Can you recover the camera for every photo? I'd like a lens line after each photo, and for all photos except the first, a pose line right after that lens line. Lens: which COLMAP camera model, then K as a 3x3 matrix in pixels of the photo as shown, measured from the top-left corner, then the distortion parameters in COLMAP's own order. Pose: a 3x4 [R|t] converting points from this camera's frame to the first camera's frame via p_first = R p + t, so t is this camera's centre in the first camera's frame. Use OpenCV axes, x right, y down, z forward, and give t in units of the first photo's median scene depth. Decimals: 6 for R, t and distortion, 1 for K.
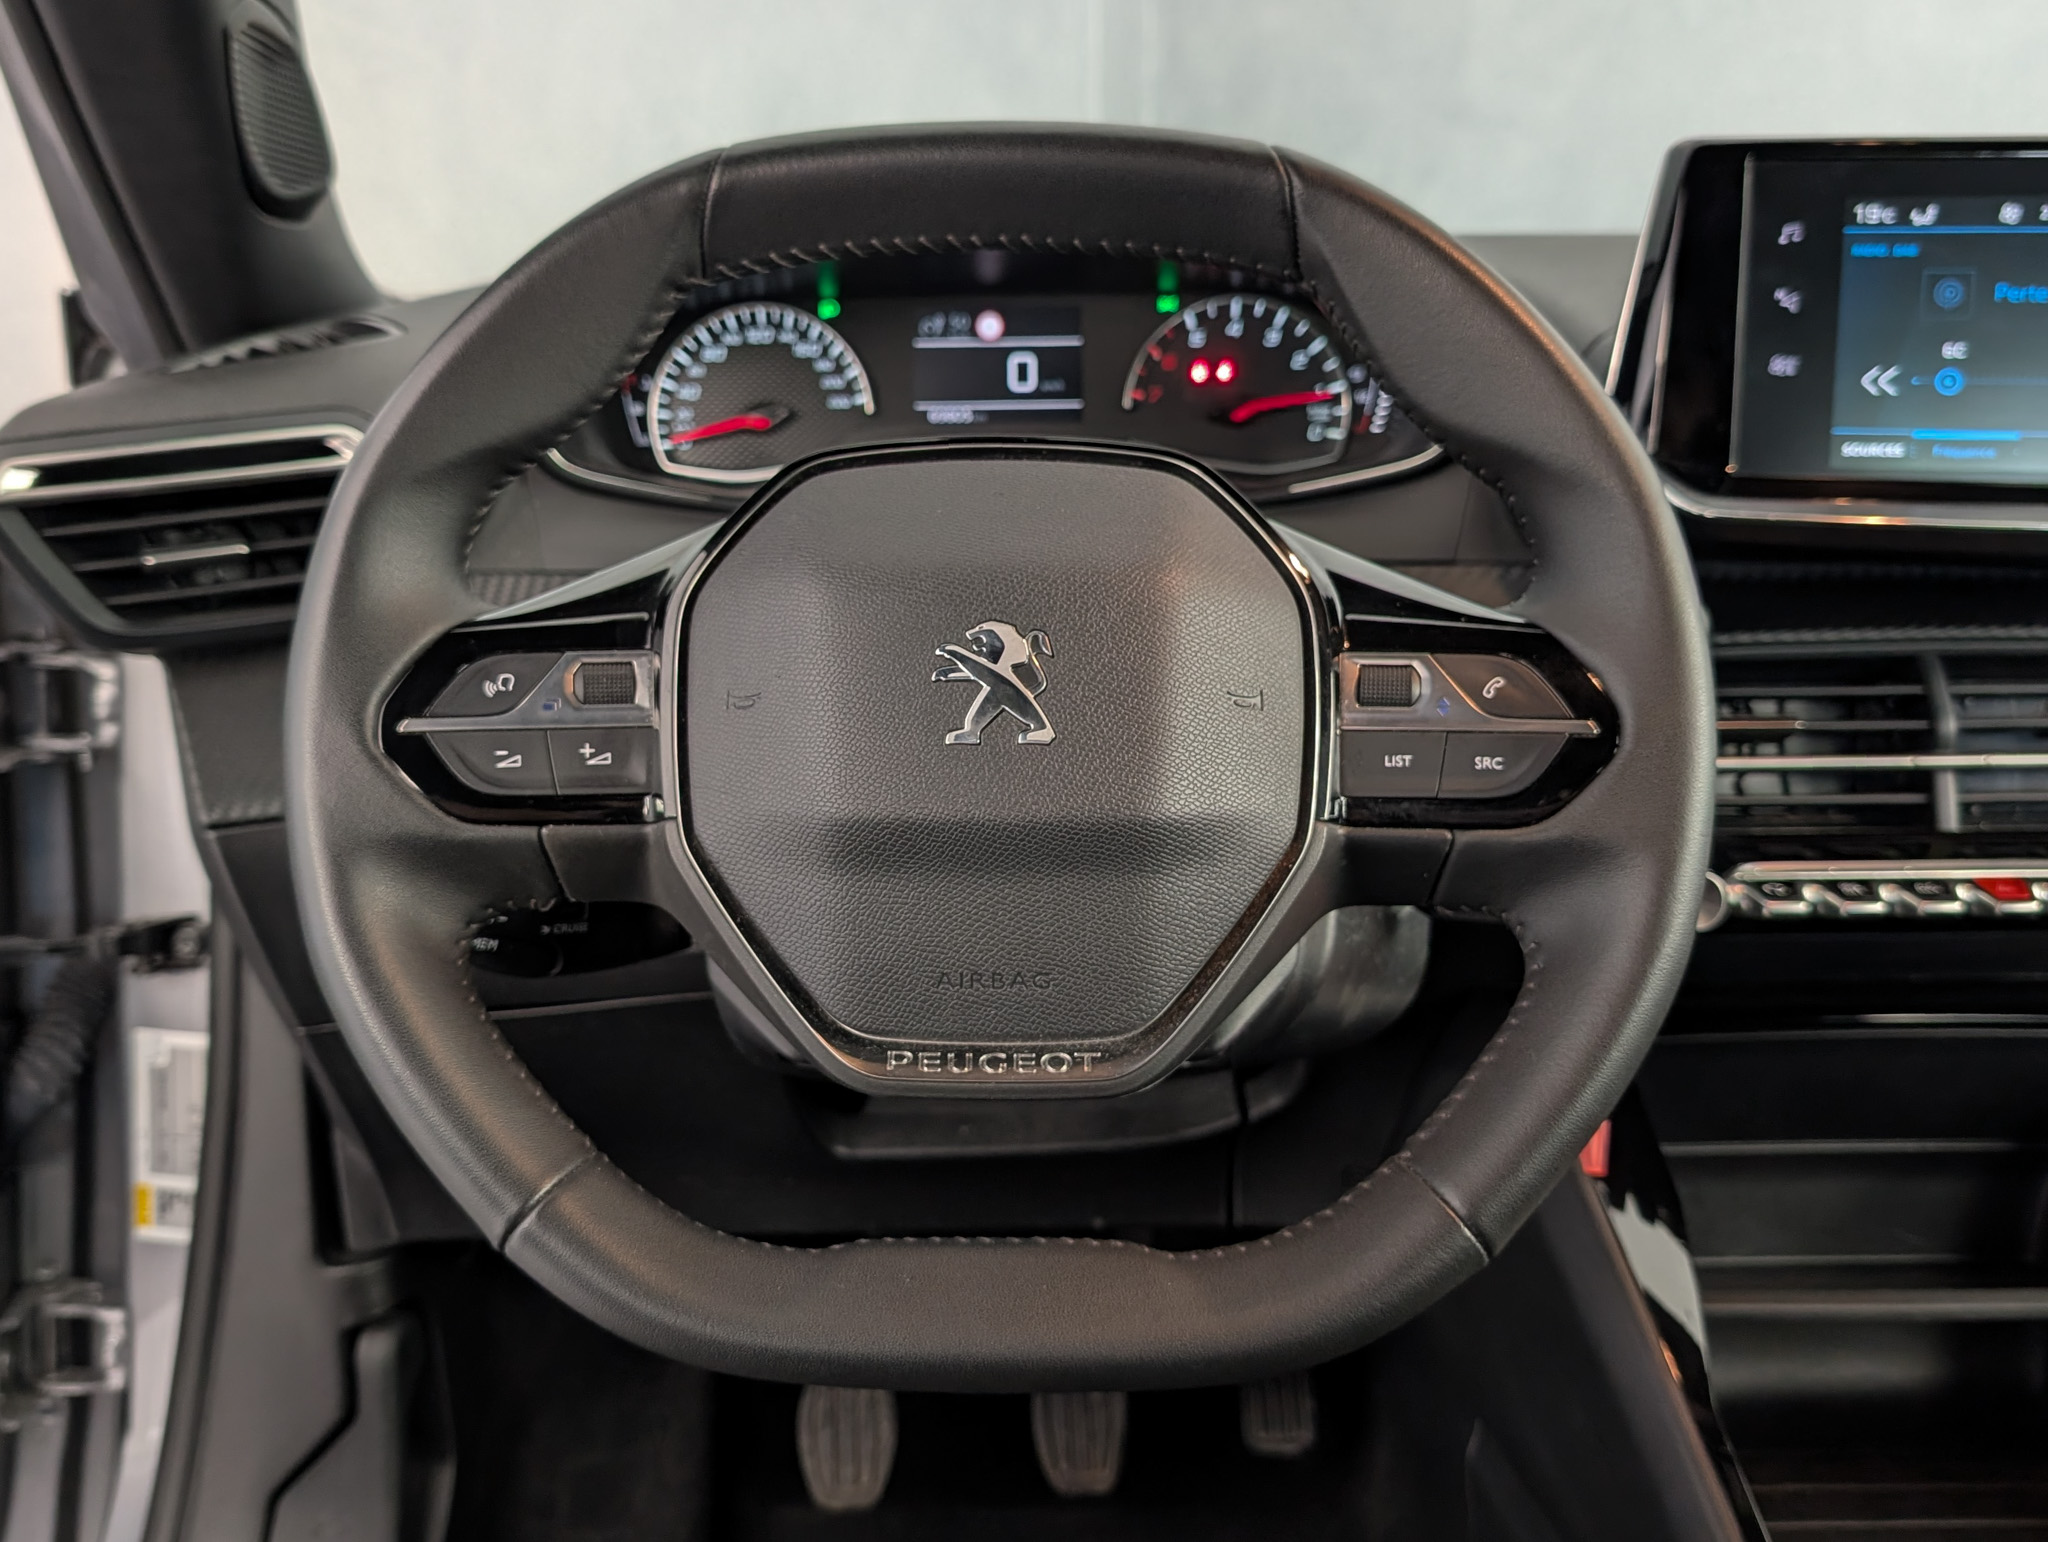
lens RADIAL K [[1924.2, 0, 1011.5], [0, 1924.2, 757.2], [0, 0, 1]] dist [0.100149, -0.240359]
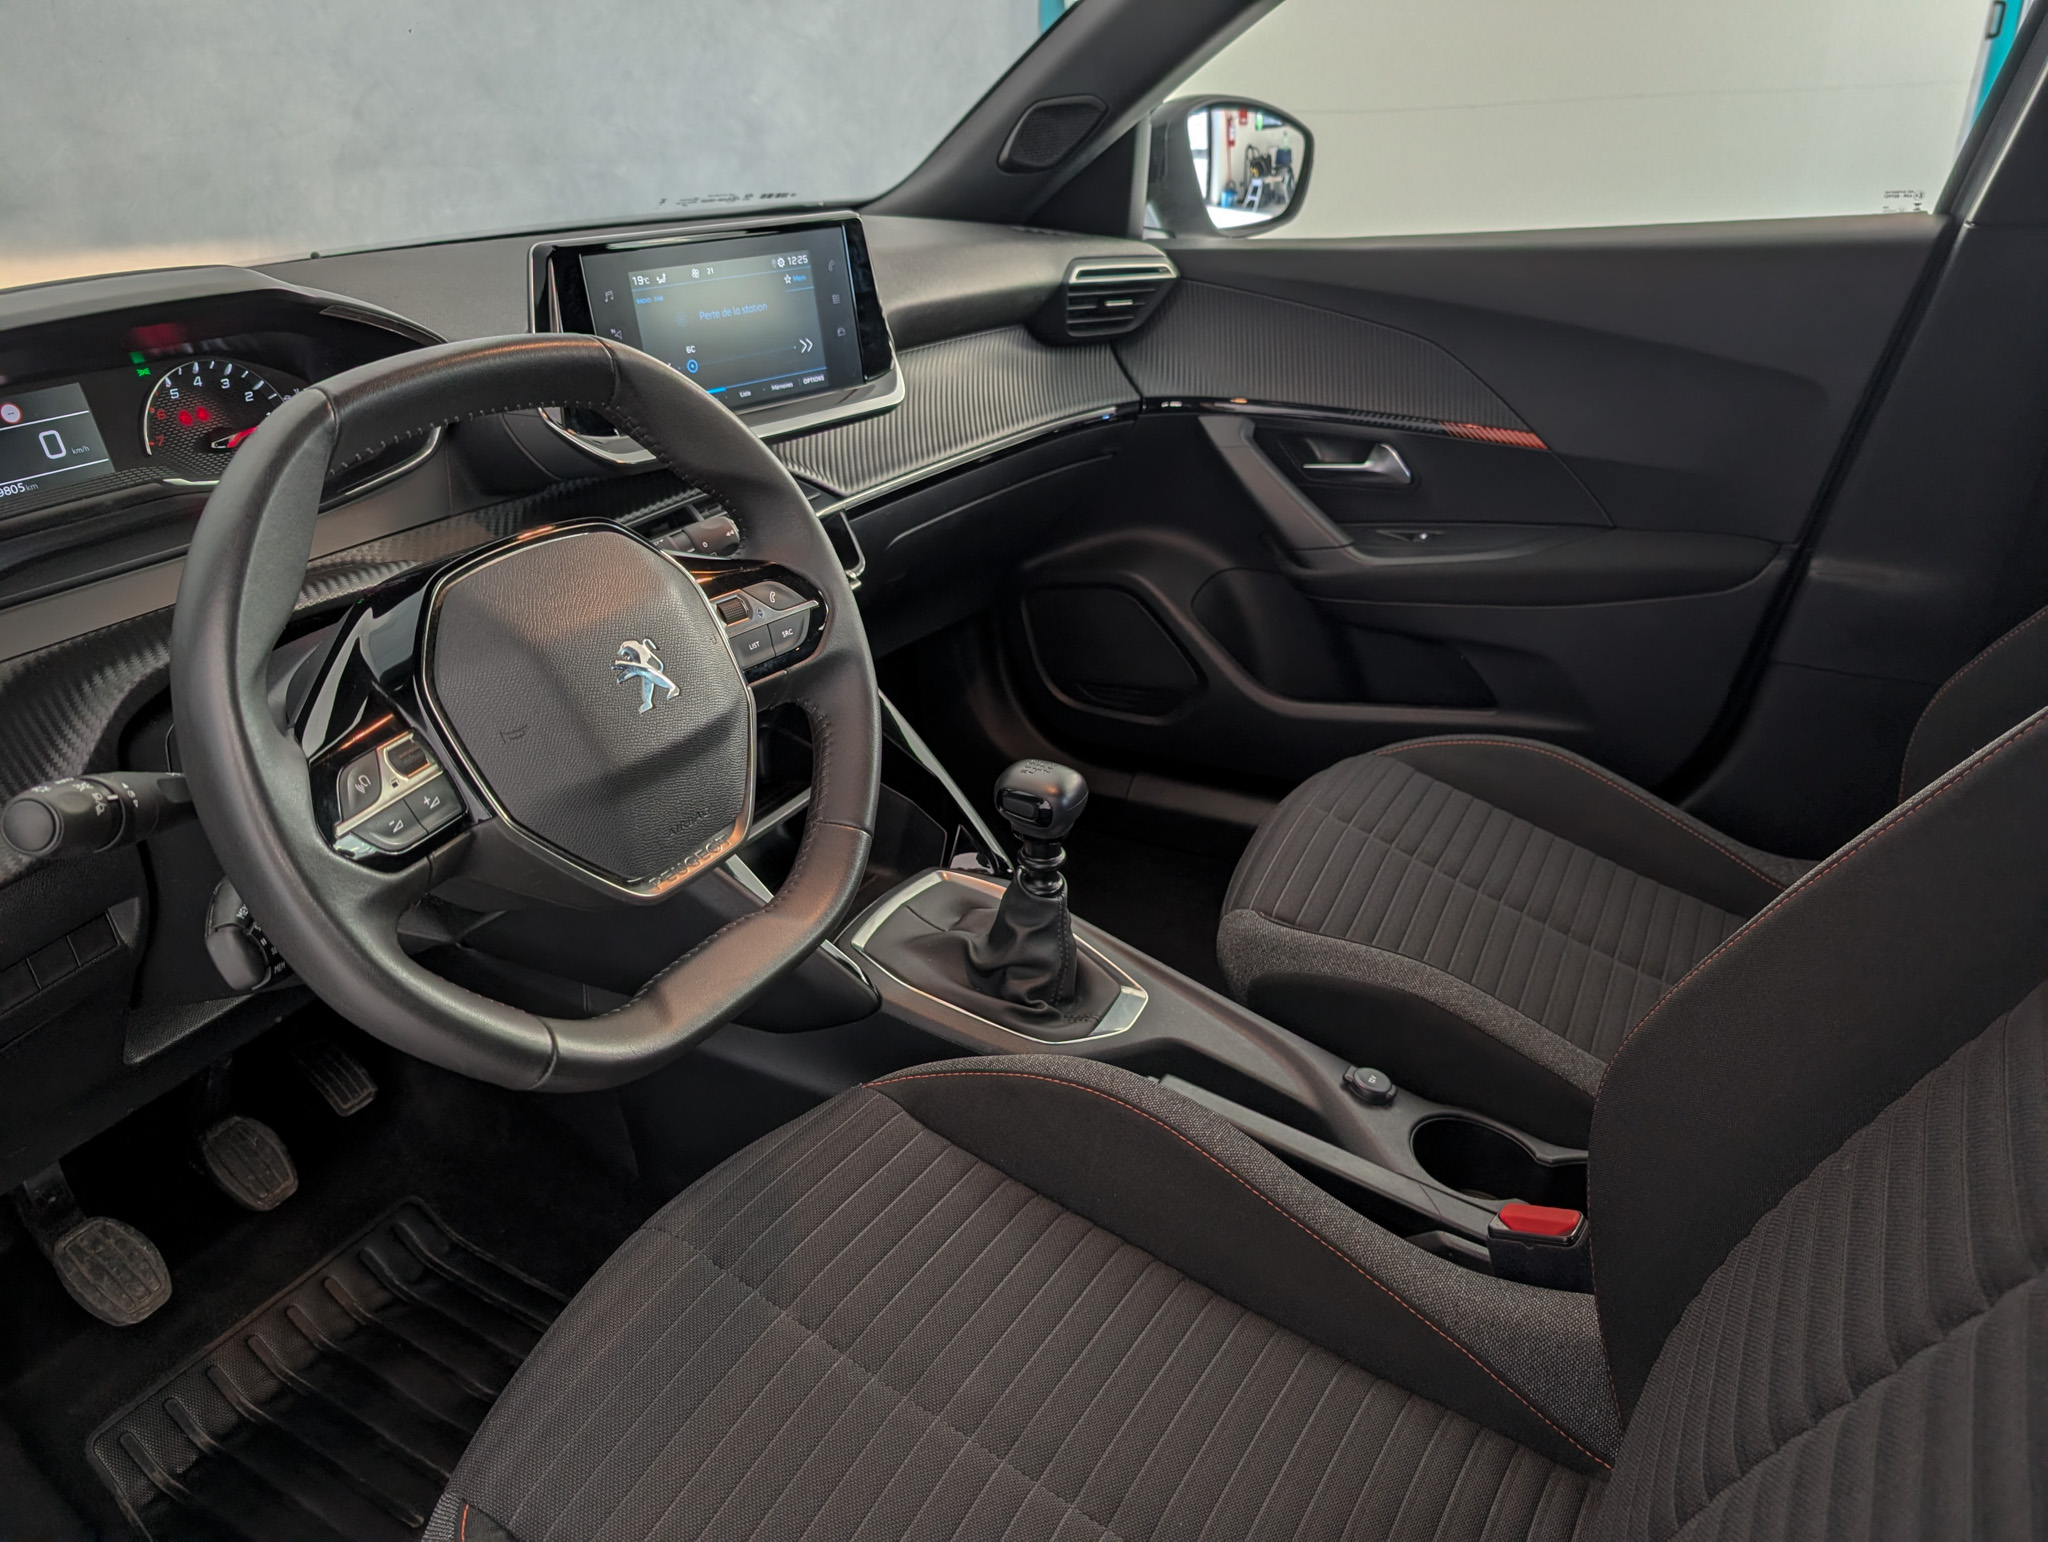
lens RADIAL K [[1410.0, 0, 1013.8], [0, 1410.0, 844.4], [0, 0, 1]] dist [-0.036768, -0.001905]
pose [[0.490181, -0.421085, 0.763158, -0.560914], [0.213167, 0.906889, 0.363473, -0.182770], [-0.845152, -0.015488, 0.534301, -0.014751]]
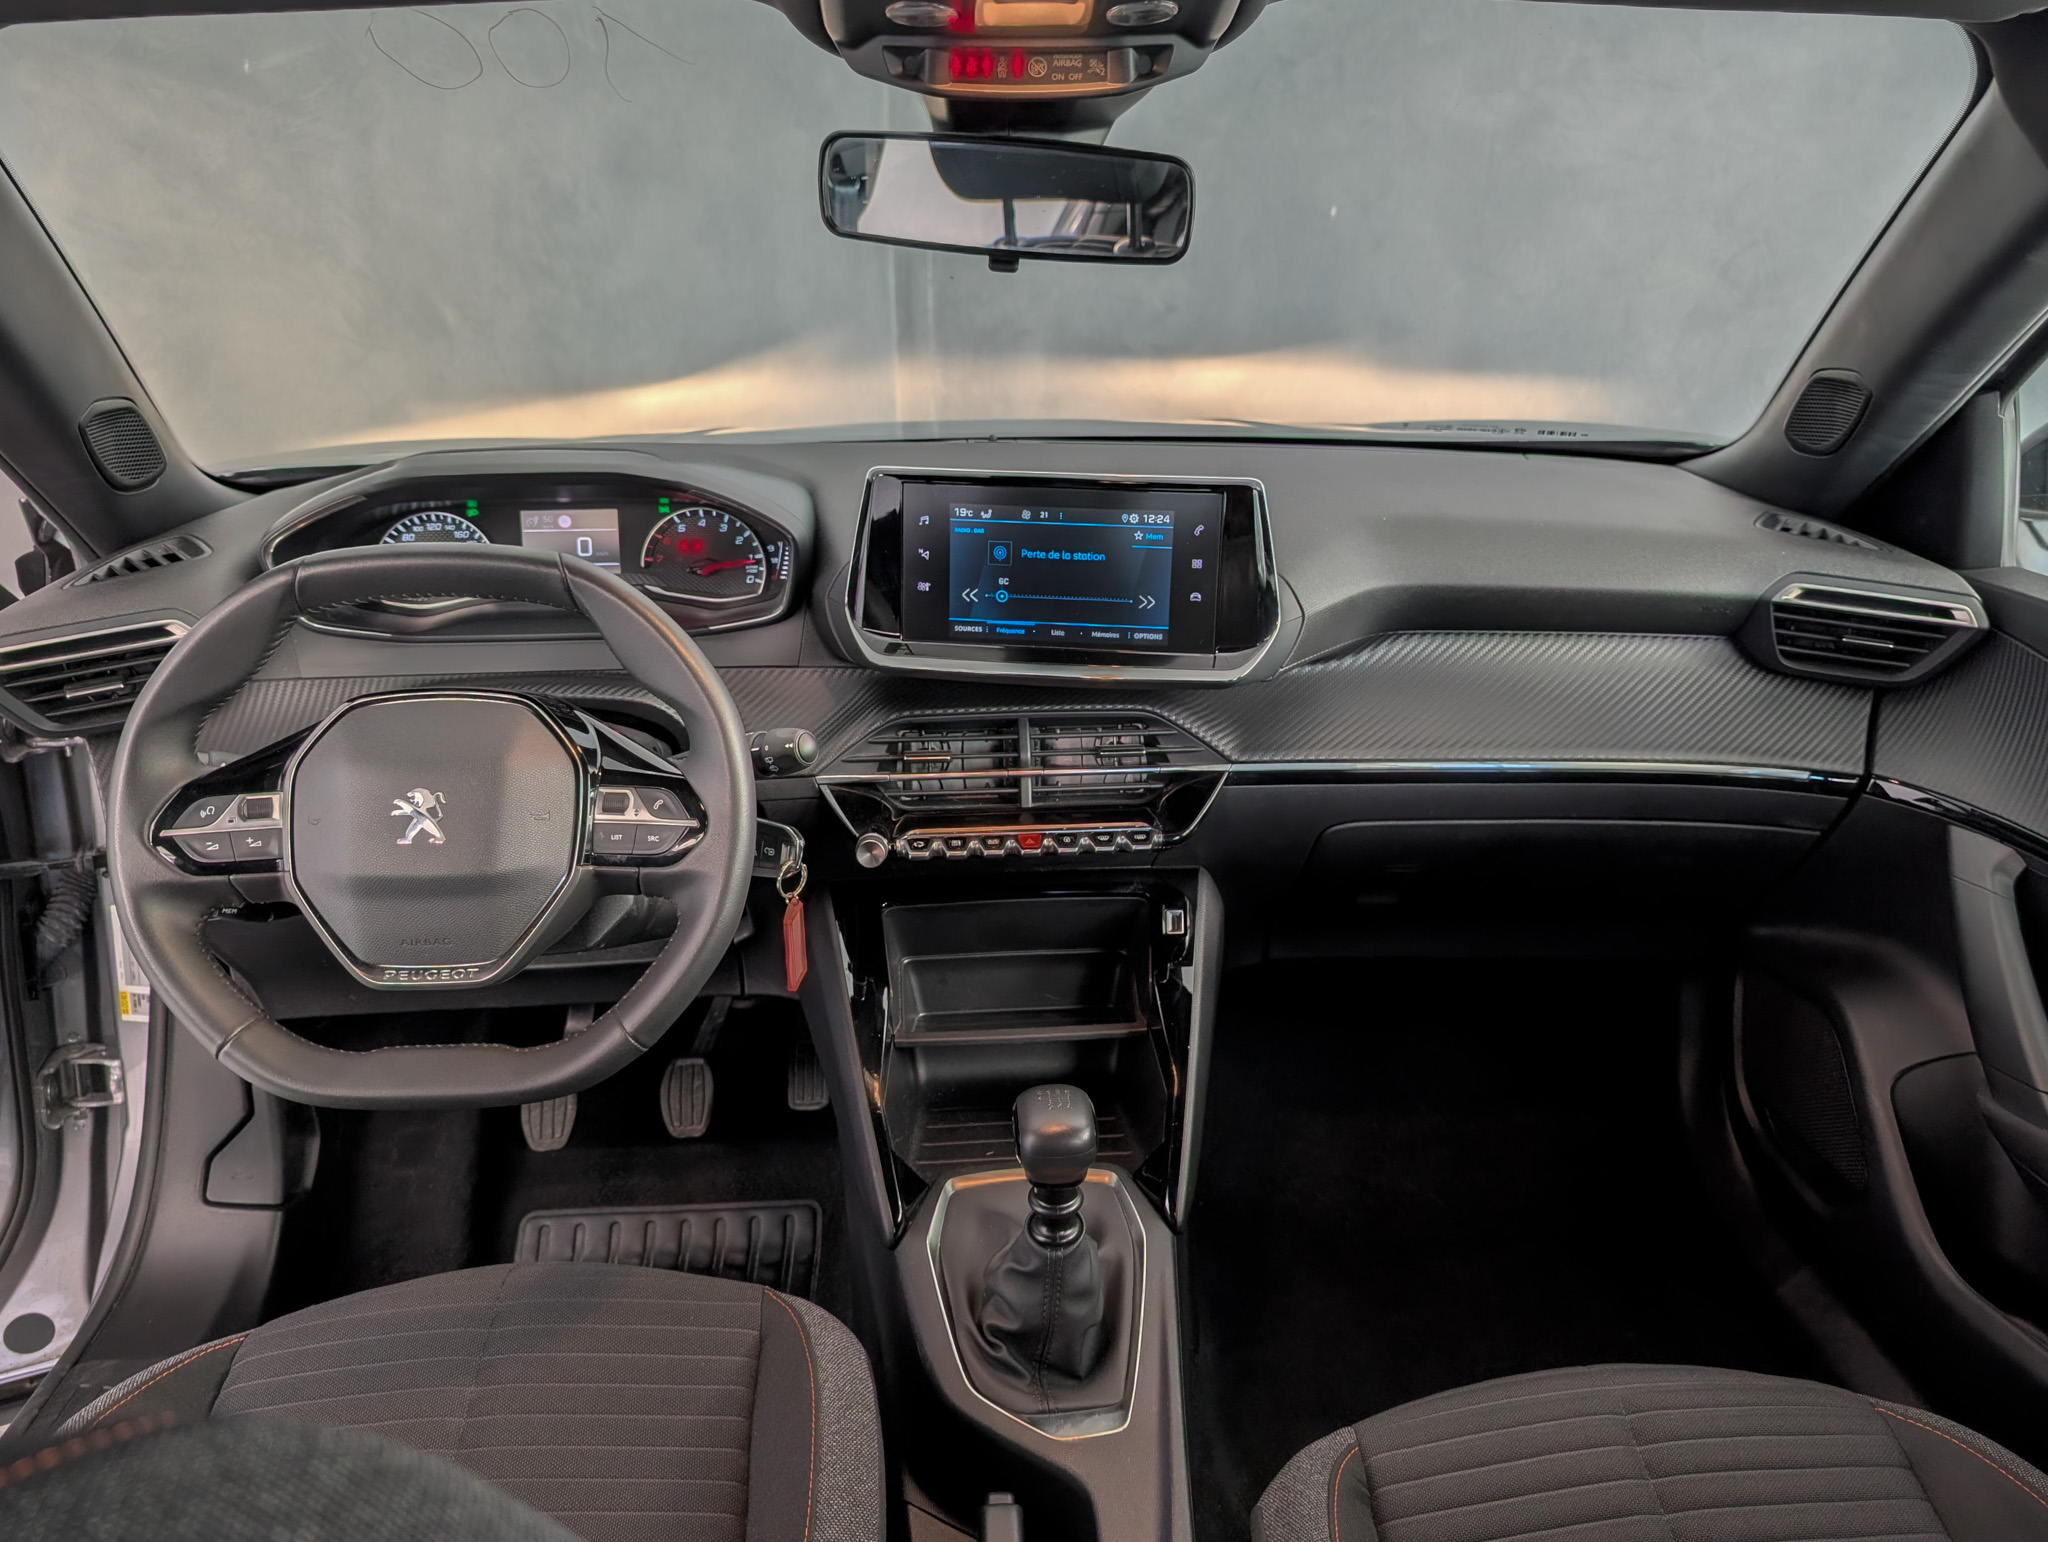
lens RADIAL K [[1471.1, 0, 1024.0], [0, 1471.1, 771.0], [0, 0, 1]] dist [0.004539, 0.000765]
pose [[0.996226, -0.016886, 0.085140, 0.340485], [0.006109, 0.992102, 0.125282, -0.186628], [-0.086583, -0.124289, 0.988461, -0.487466]]
